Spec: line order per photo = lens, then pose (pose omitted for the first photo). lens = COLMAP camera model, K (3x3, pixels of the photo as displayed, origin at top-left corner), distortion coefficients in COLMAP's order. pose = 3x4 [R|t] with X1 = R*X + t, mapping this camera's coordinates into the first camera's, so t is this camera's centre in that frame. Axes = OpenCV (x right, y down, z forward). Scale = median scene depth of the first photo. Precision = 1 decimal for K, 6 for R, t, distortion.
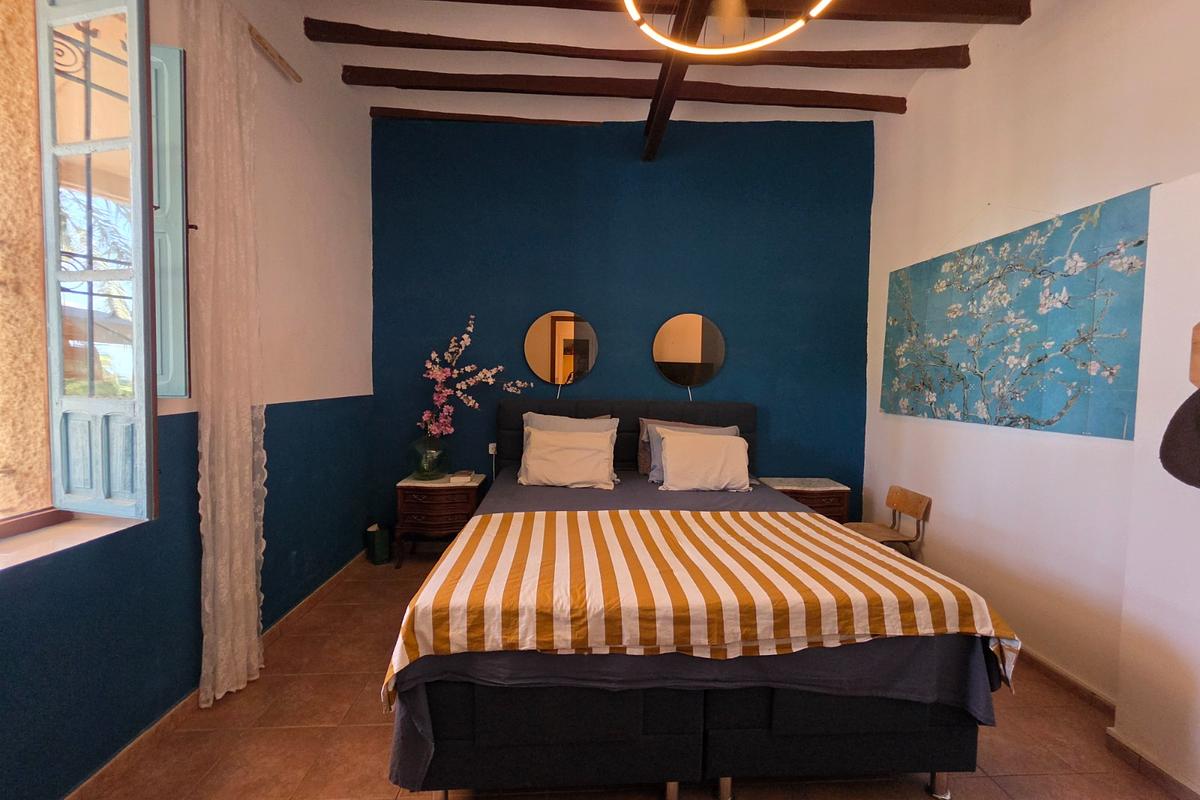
lens RADIAL K [[486.6, 0, 598.6], [0, 486.6, 398.5], [0, 0, 1]] dist [-0.003817, 0.000492]
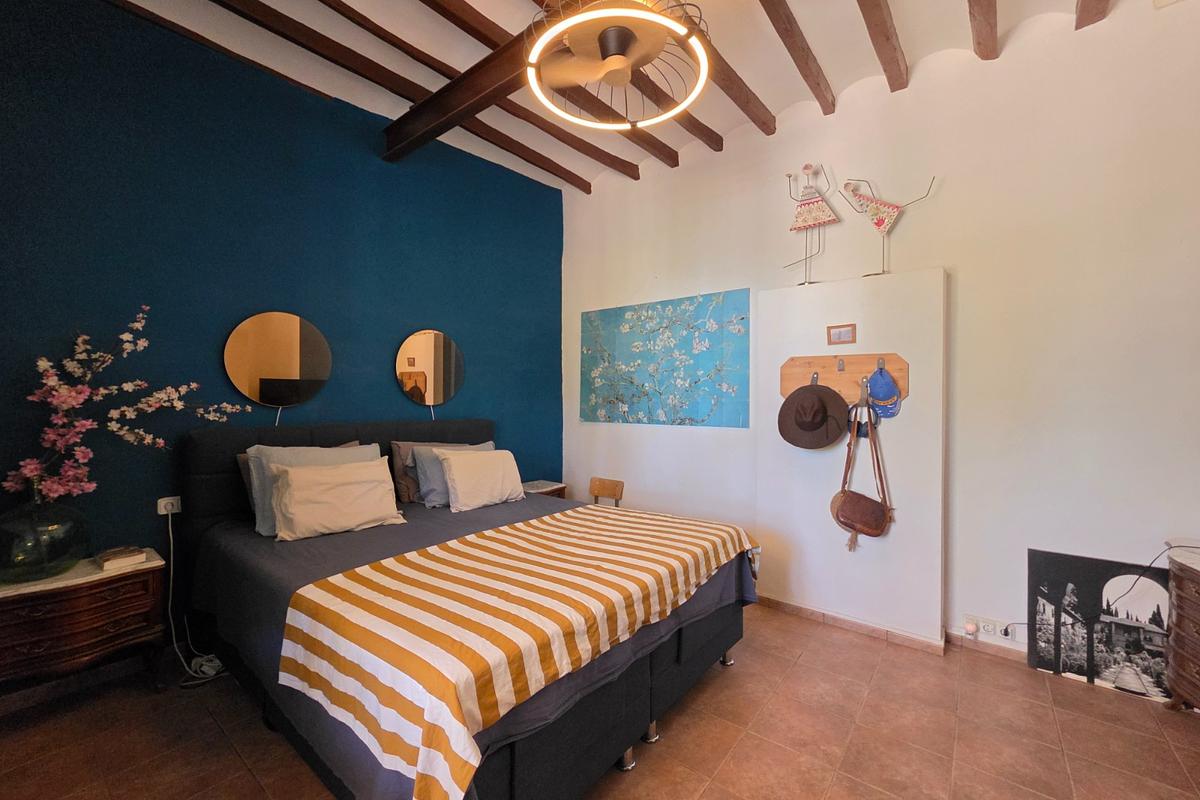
lens RADIAL K [[486.6, 0, 602.8], [0, 486.6, 399.5], [0, 0, 1]] dist [-0.003817, 0.000492]
pose [[0.665725, -0.018716, 0.745962, -0.387135], [0.042758, 0.999000, -0.013094, -0.010969], [-0.744971, 0.040613, 0.665860, 0.125785]]
